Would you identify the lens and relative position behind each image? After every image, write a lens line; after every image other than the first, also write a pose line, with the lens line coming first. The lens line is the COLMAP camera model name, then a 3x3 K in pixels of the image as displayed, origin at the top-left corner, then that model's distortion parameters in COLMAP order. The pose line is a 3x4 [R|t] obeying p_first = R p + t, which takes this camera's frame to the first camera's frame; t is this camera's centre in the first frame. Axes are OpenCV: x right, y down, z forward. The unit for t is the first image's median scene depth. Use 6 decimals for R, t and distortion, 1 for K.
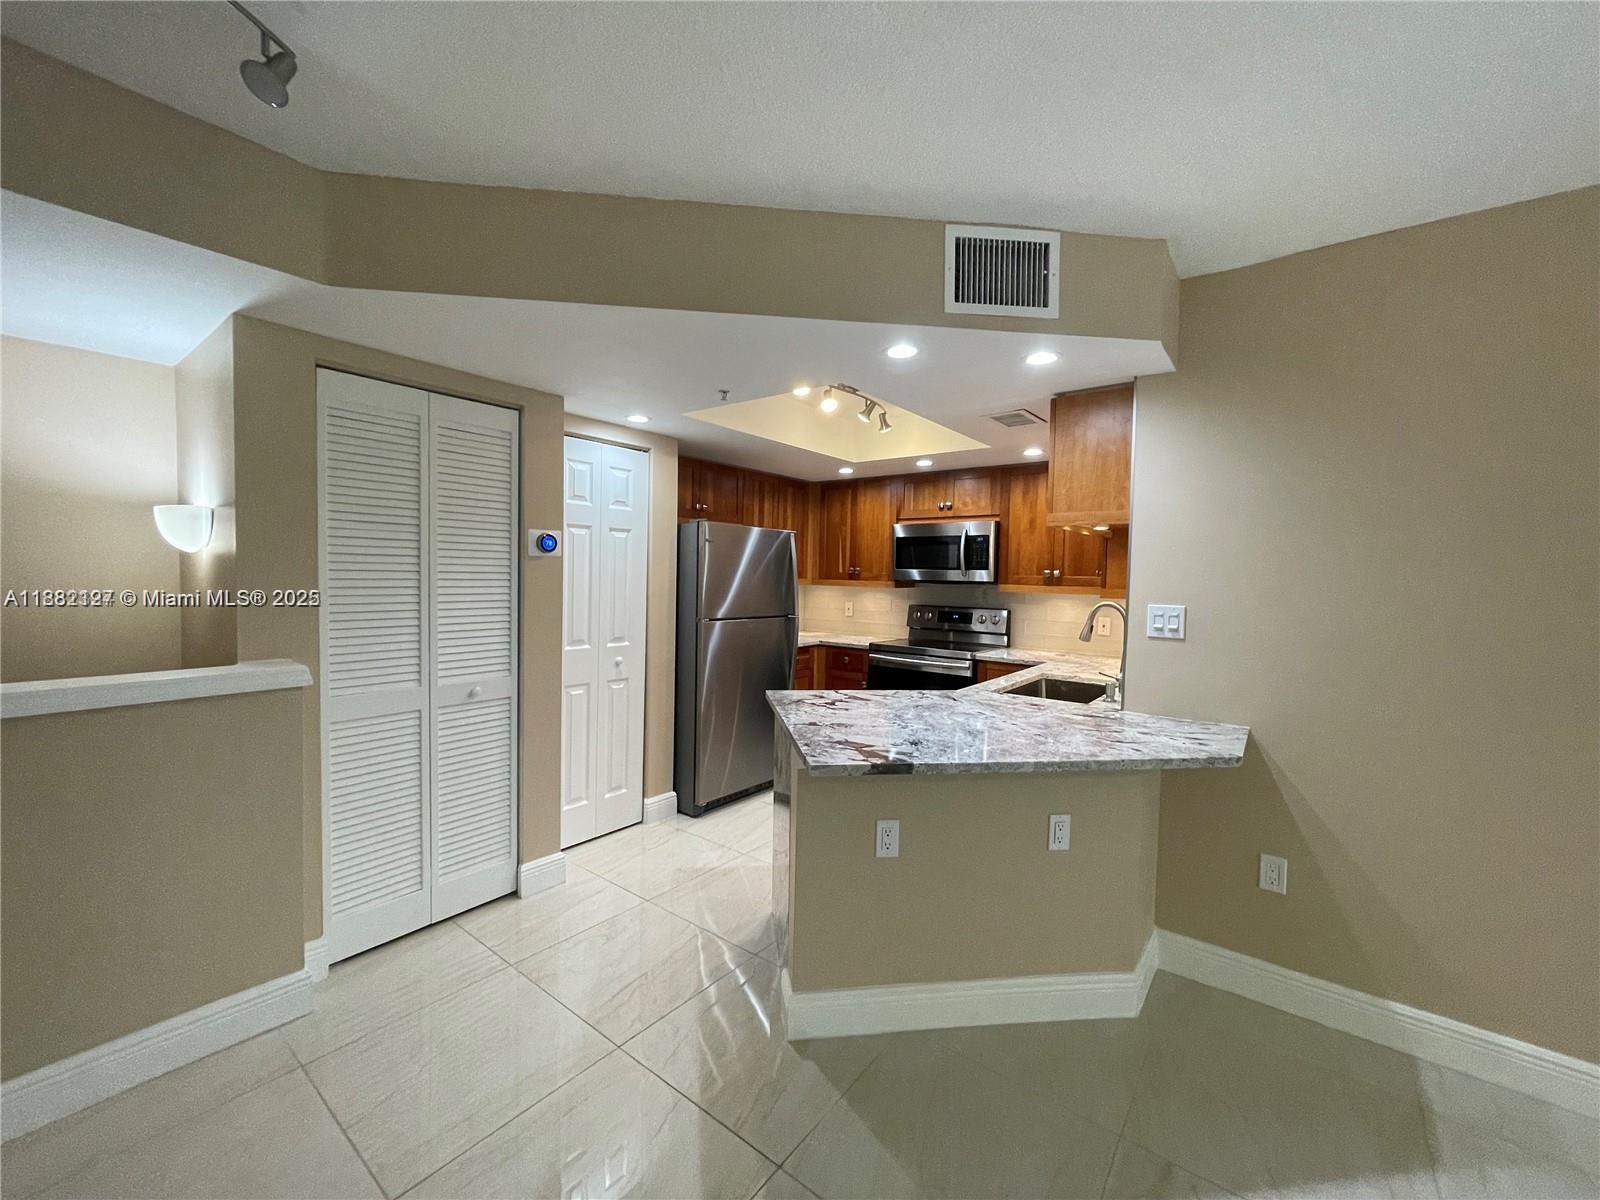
lens RADIAL K [[647.7, 0, 793.8], [0, 647.7, 595.2], [0, 0, 1]] dist [0.001264, -0.002151]
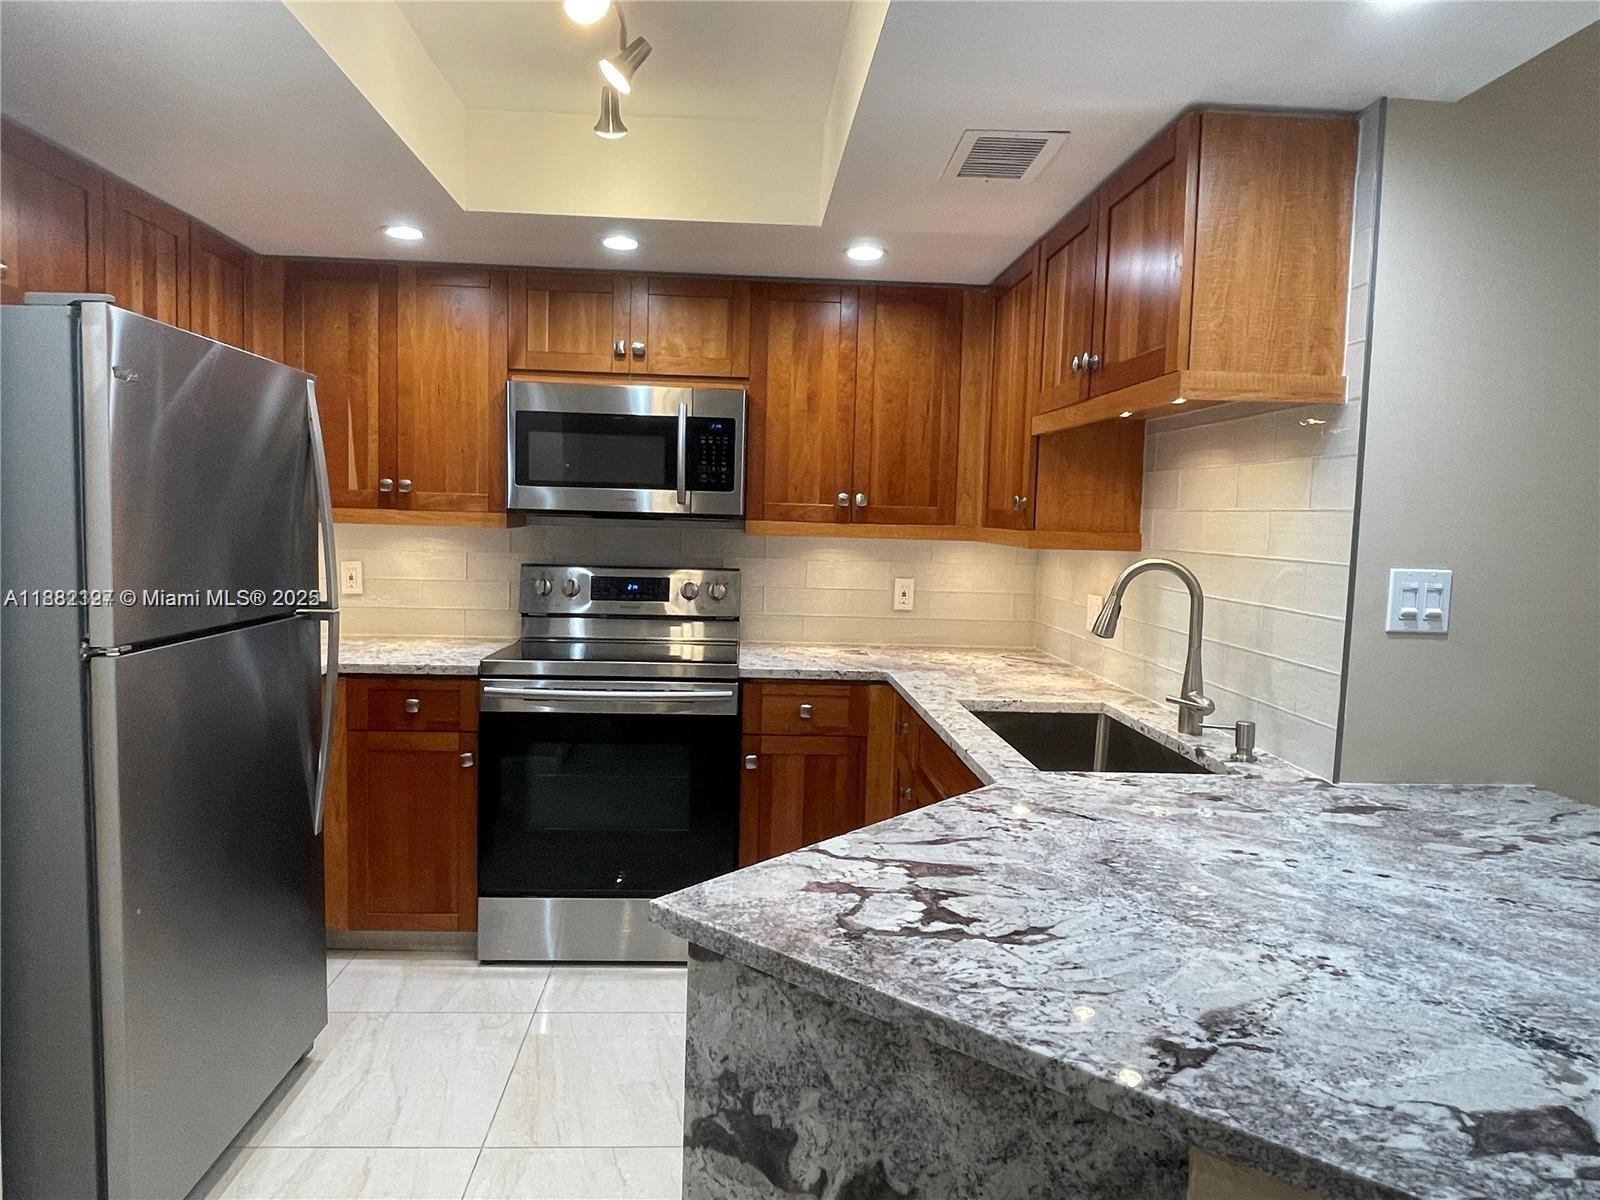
lens RADIAL K [[1042.4, 0, 798.6], [0, 1042.4, 600.0], [0, 0, 1]] dist [0.004094, -0.012771]
pose [[0.754882, -0.052445, 0.653760, -0.238119], [0.008242, 0.997478, 0.070501, -0.016037], [-0.655808, -0.047832, 0.753411, 0.499599]]
